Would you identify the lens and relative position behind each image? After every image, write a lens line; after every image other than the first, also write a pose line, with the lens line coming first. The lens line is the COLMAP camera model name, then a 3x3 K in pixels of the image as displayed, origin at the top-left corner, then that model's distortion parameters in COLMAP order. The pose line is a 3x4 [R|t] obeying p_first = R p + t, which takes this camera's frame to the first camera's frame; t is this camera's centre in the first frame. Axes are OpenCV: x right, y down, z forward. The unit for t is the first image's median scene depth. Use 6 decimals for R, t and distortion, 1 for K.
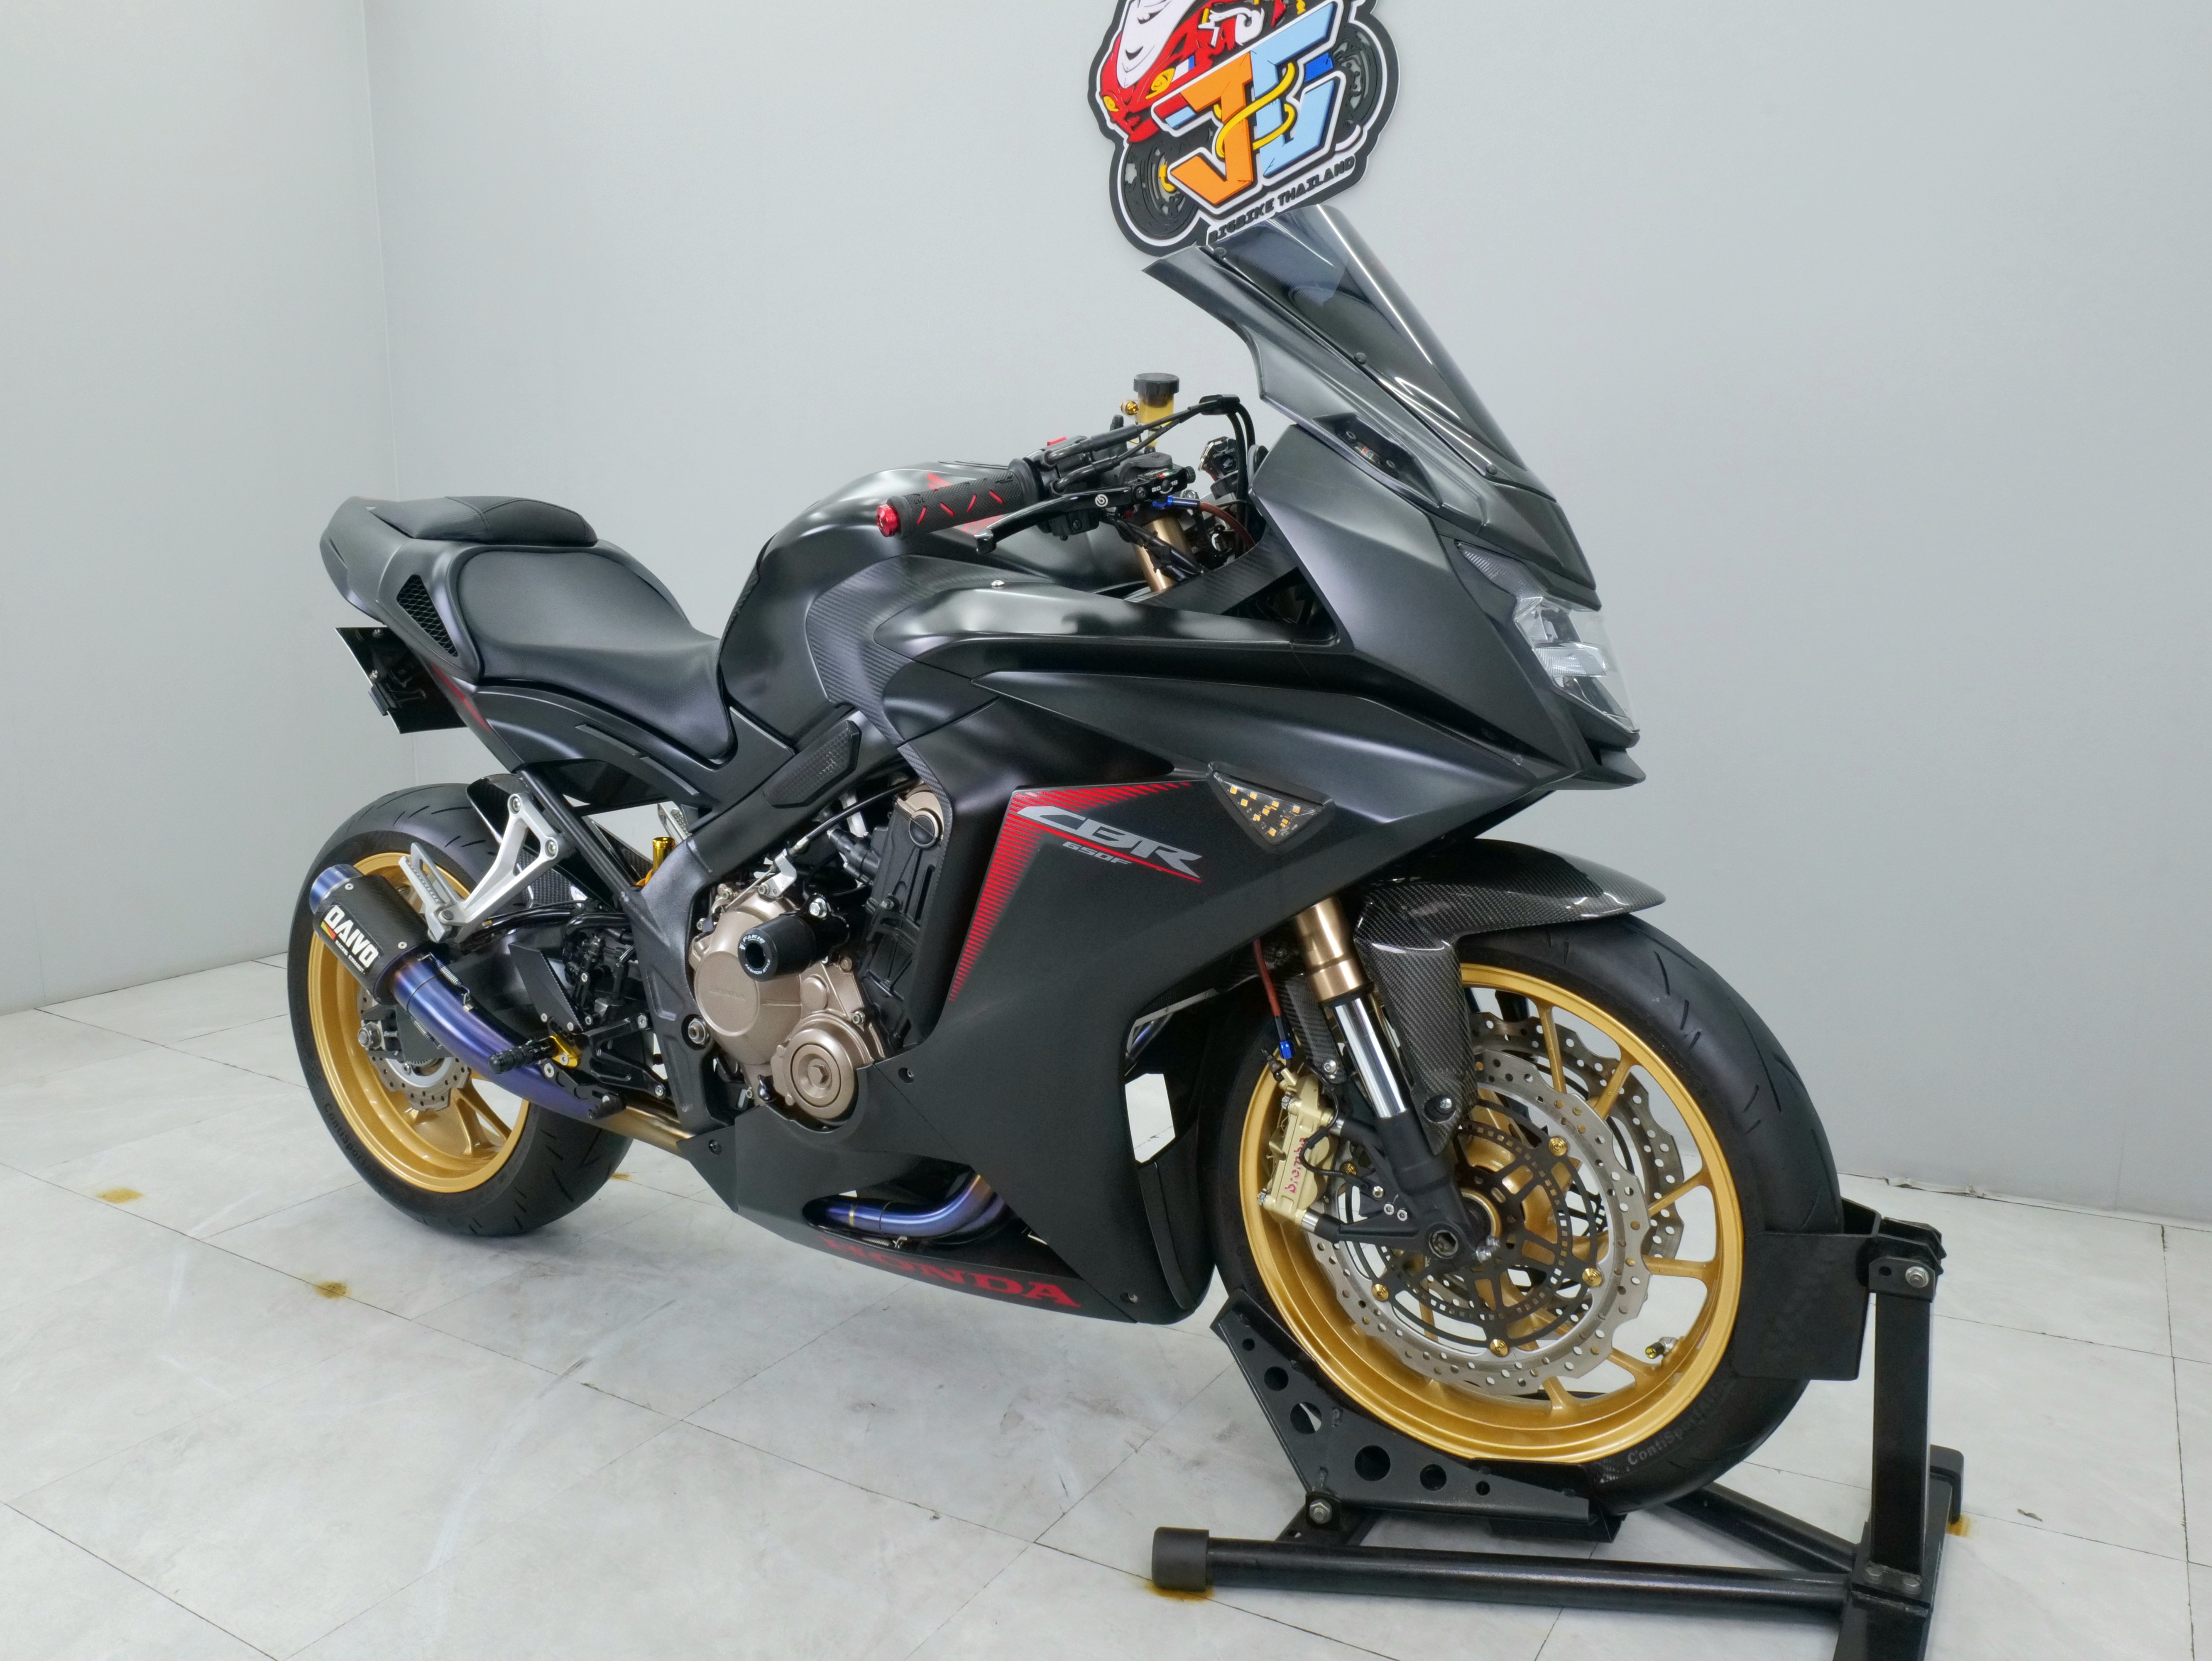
lens RADIAL K [[1580.5, 0, 1106.0], [0, 1580.5, 830.5], [0, 0, 1]] dist [-0.006810, -0.006549]
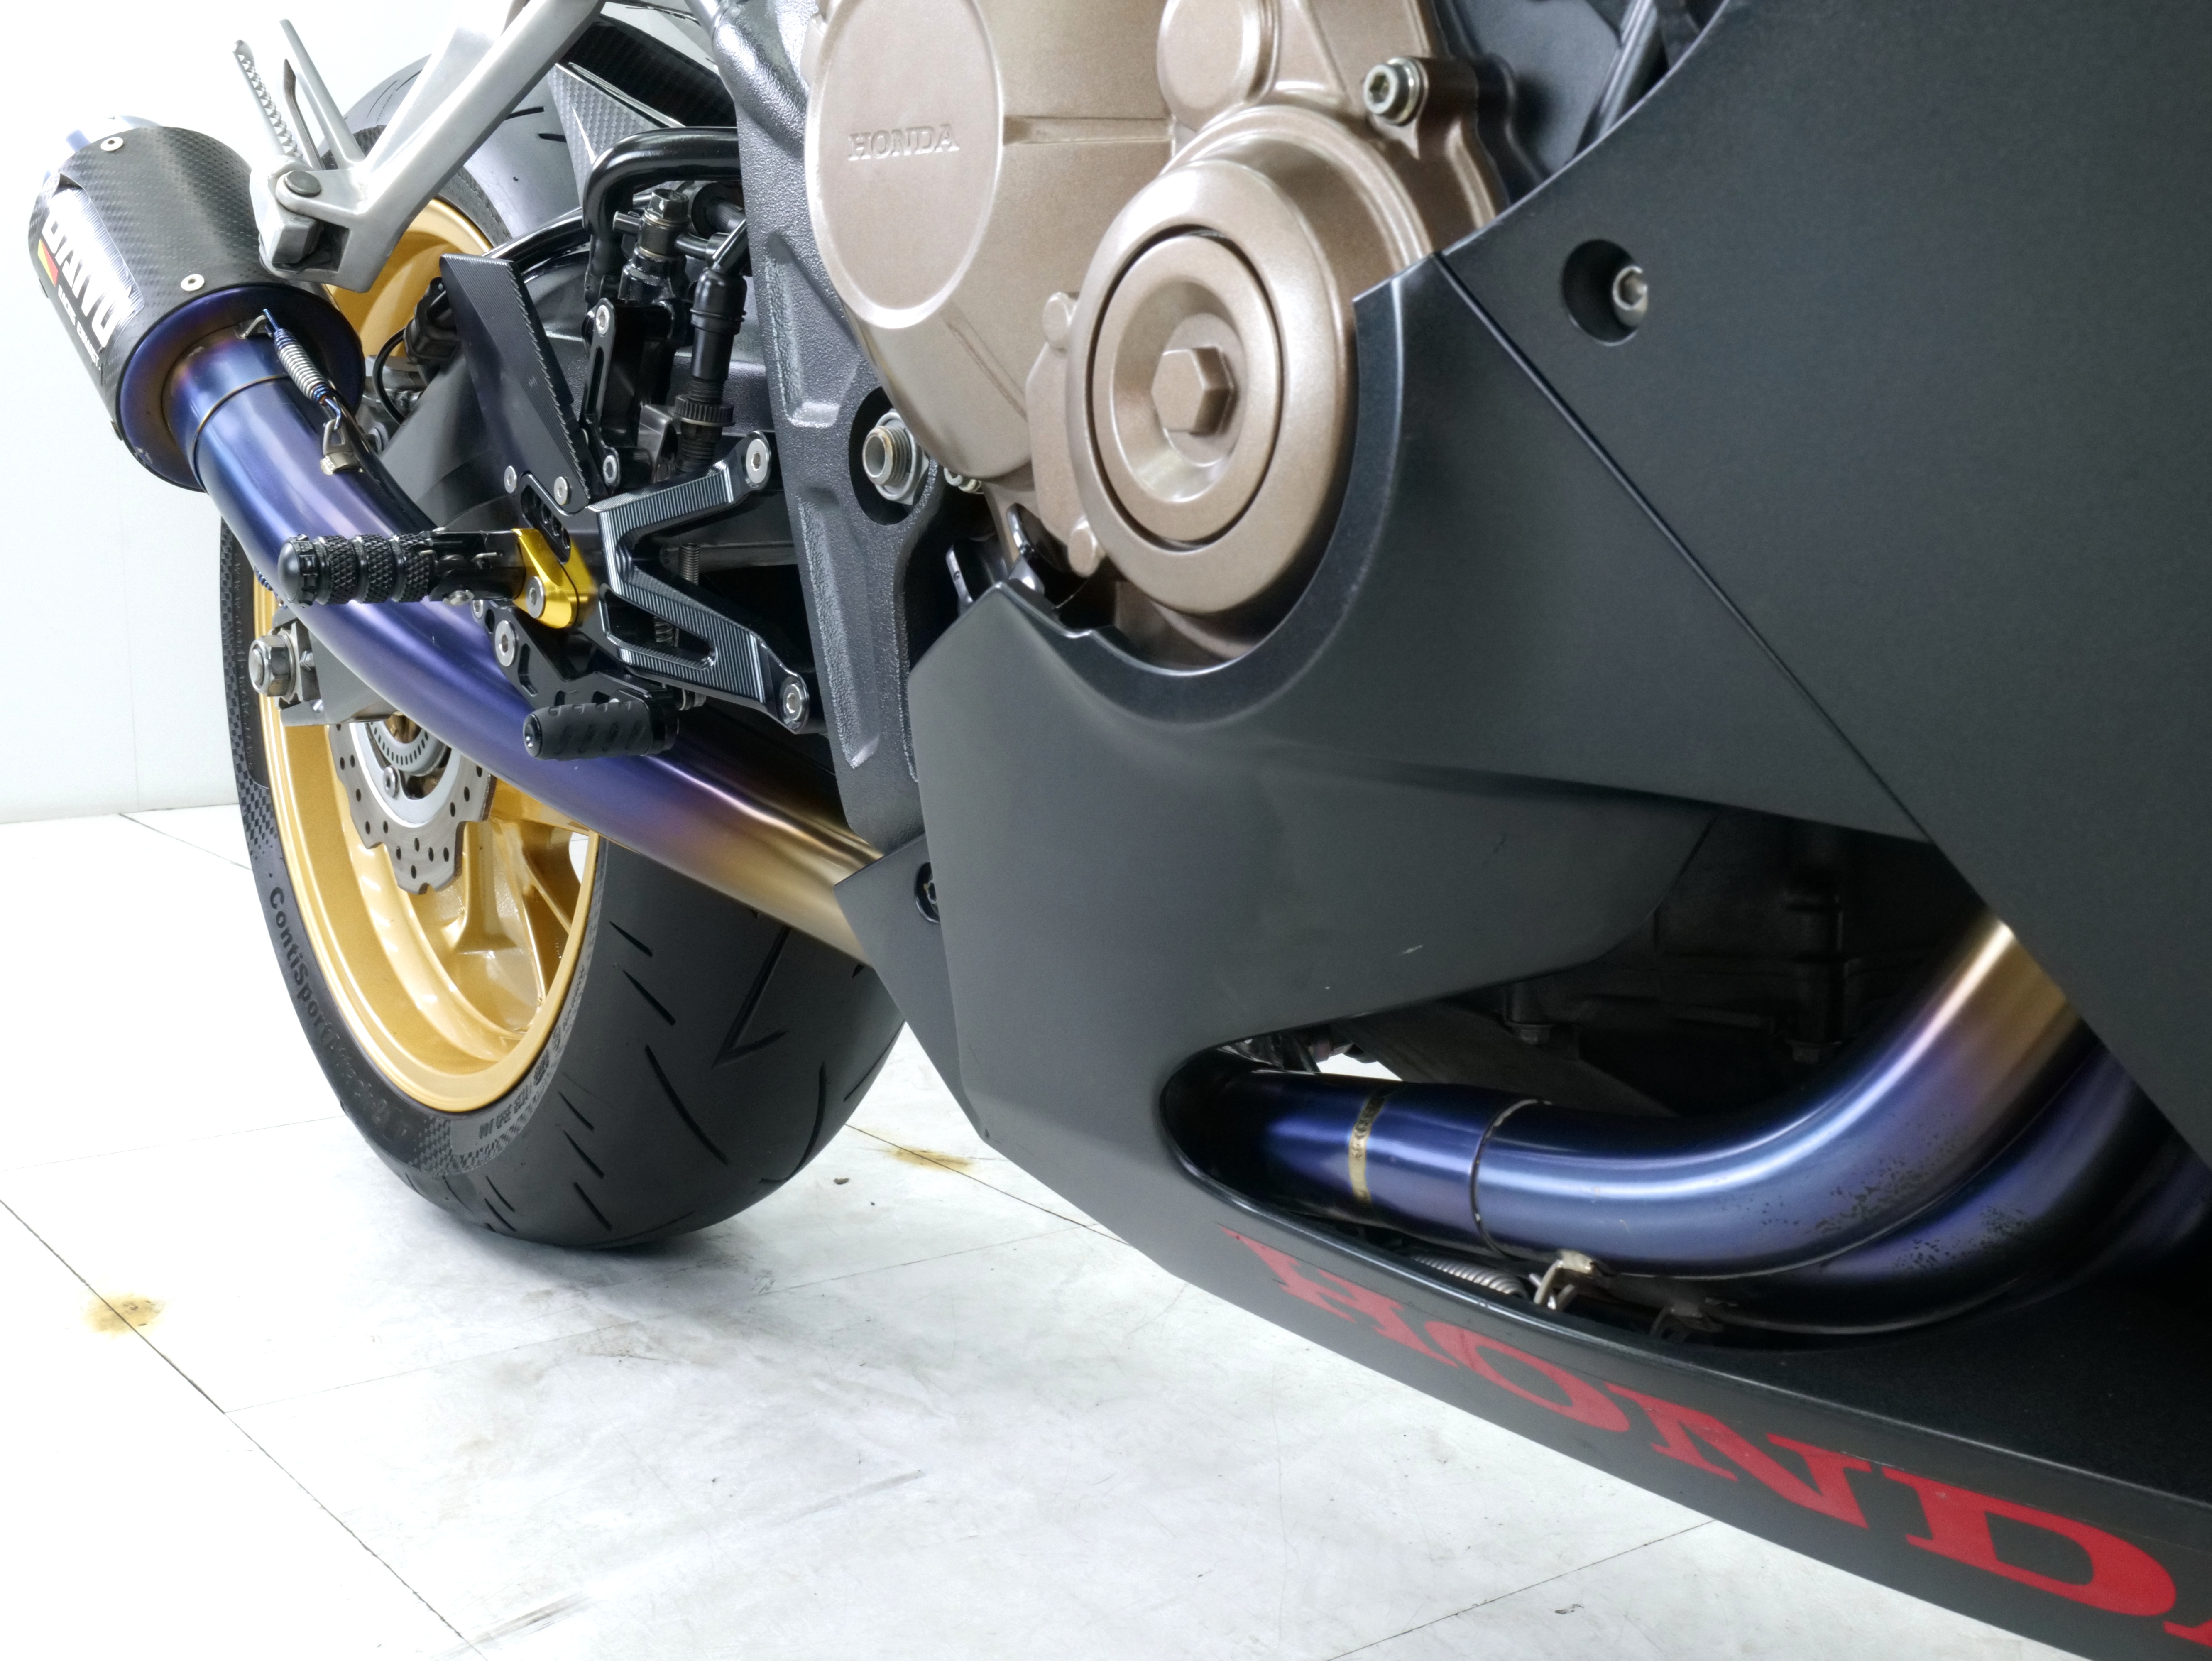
lens RADIAL K [[2417.1, 0, 1191.5], [0, 2417.1, 829.8], [0, 0, 1]] dist [-0.017691, -0.016405]
pose [[0.932932, 0.053921, -0.355992, -0.041337], [-0.062539, 0.997961, -0.012737, 0.131606], [0.354580, 0.034146, 0.934402, 0.431636]]
